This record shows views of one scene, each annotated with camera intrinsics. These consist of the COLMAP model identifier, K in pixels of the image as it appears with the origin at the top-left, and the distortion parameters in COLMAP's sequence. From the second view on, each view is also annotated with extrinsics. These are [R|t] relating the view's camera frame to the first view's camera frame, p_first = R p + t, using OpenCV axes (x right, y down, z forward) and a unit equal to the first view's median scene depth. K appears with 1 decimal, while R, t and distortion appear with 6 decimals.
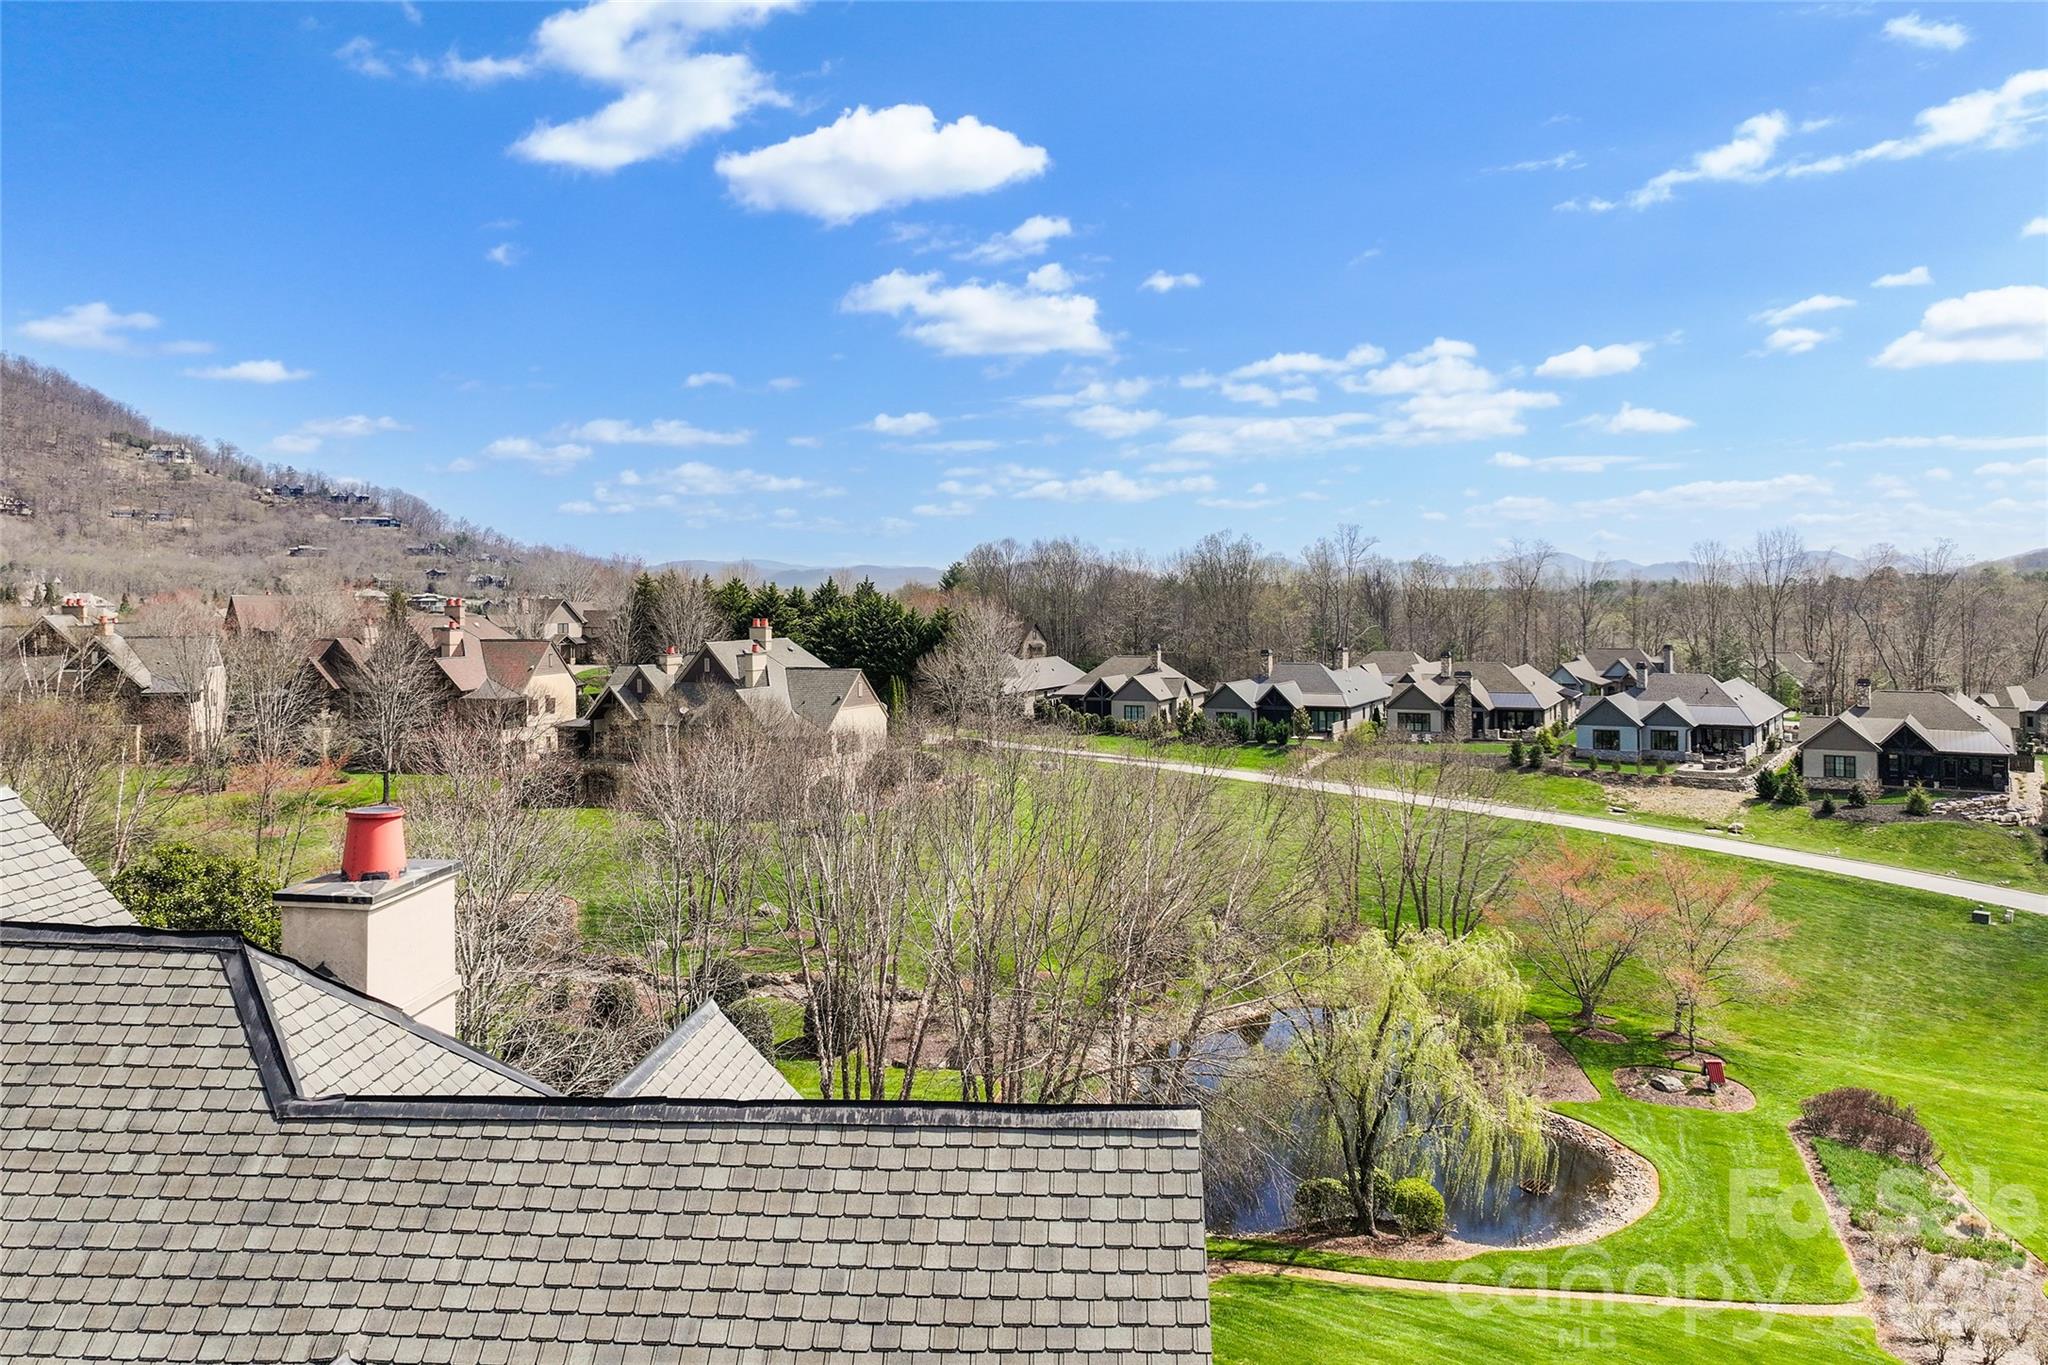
lens RADIAL K [[1434.3, 0, 1032.2], [0, 1434.3, 610.5], [0, 0, 1]] dist [0.009618, 0.004418]
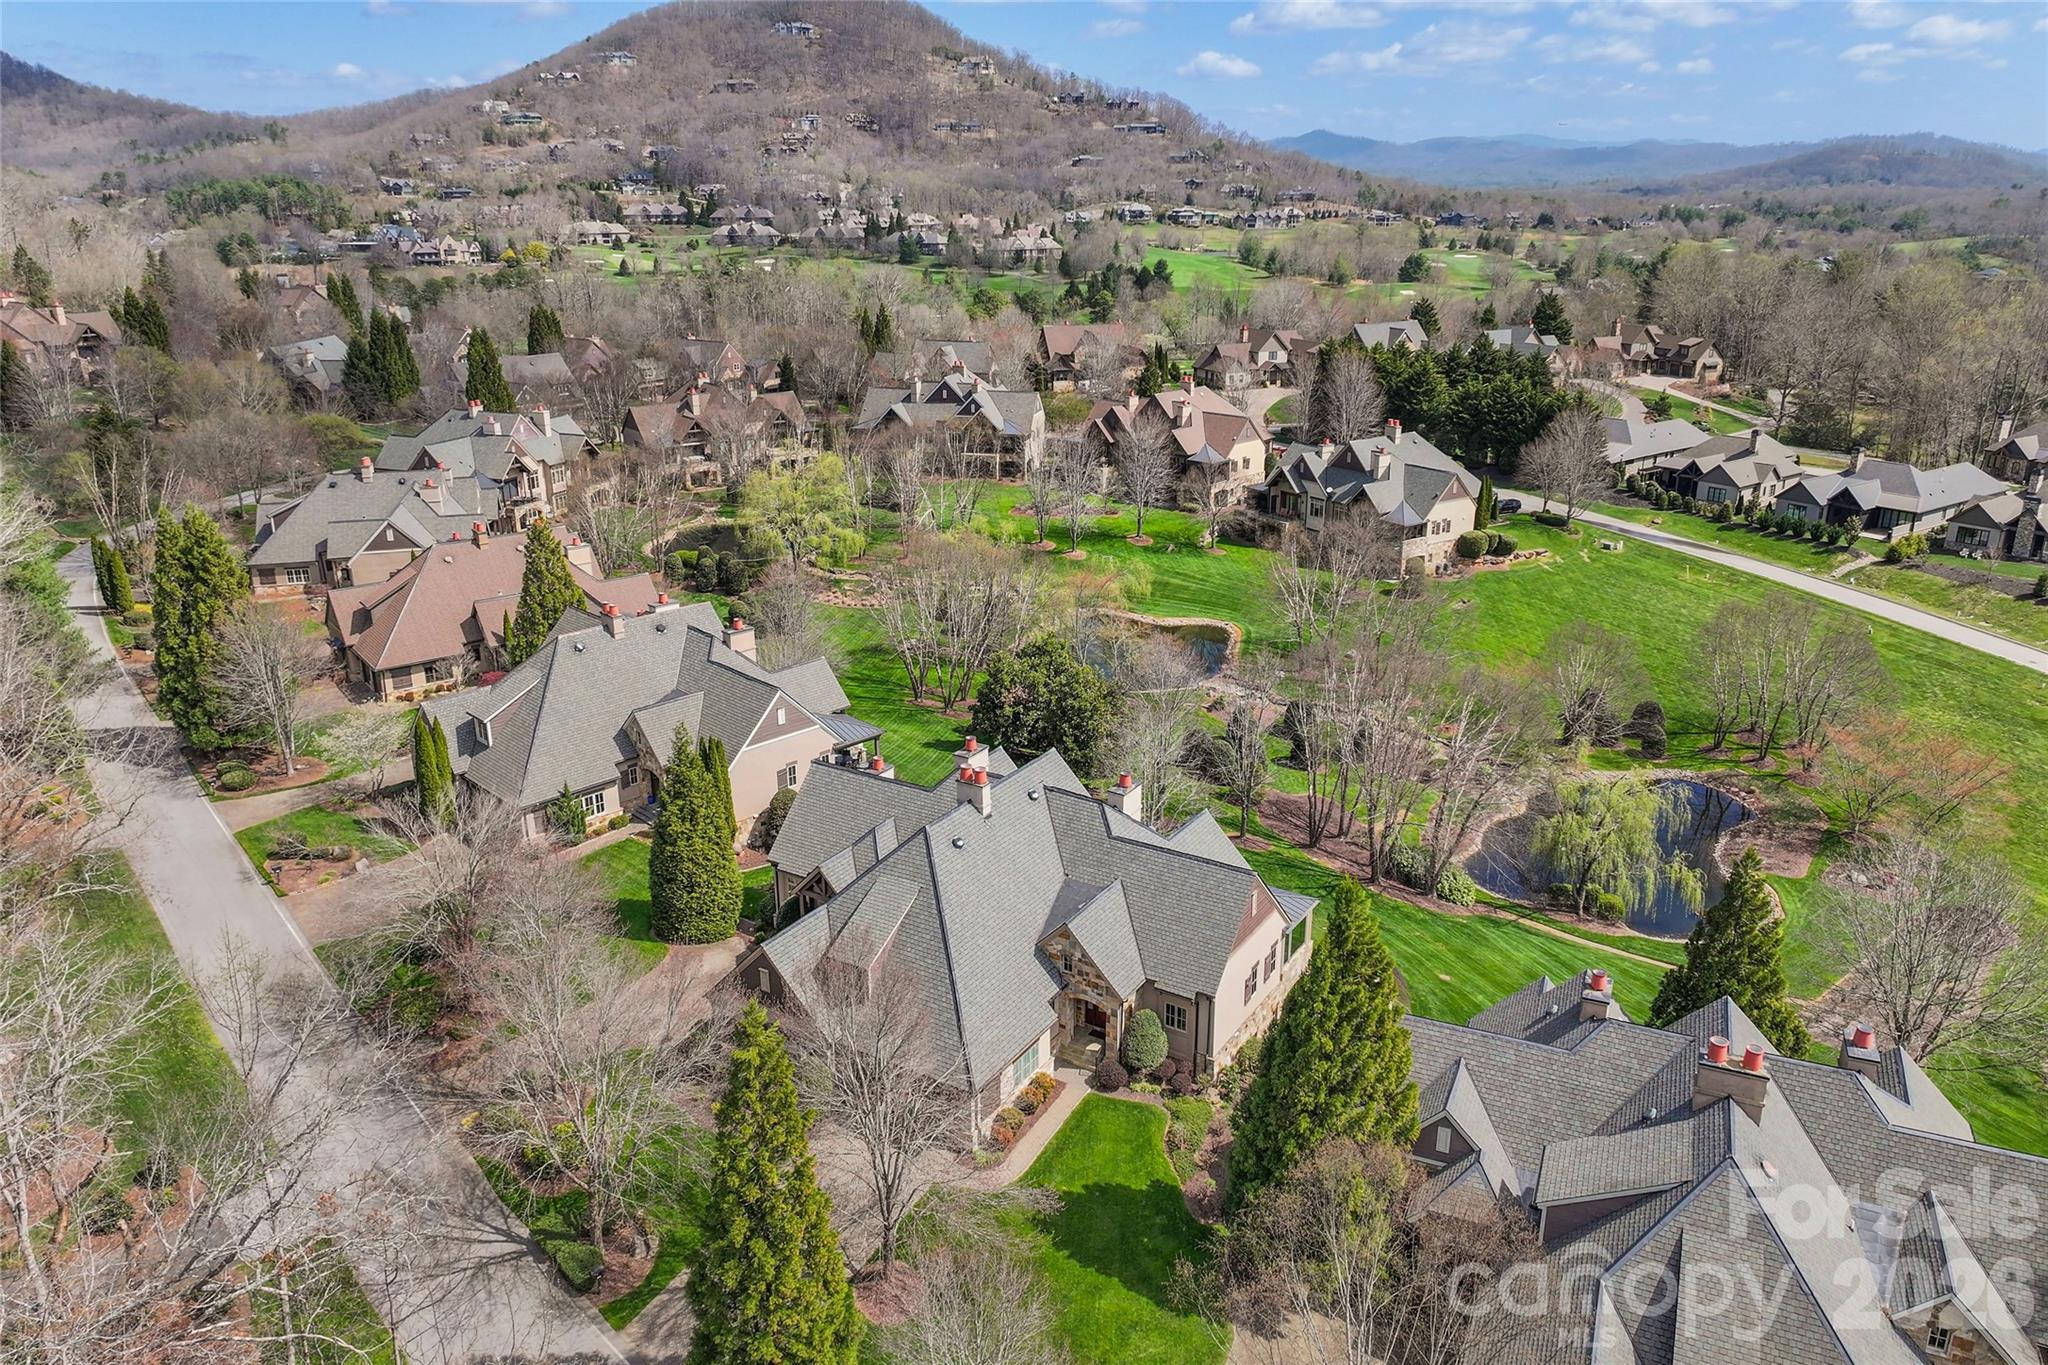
lens RADIAL K [[1452.9, 0, 1017.7], [0, 1452.9, 682.9], [0, 0, 1]] dist [-0.000149, 0.017216]
pose [[0.872878, 0.156715, -0.462087, 0.148124], [0.004606, 0.944331, 0.328966, -0.181279], [0.487917, -0.289275, 0.823564, -0.320608]]
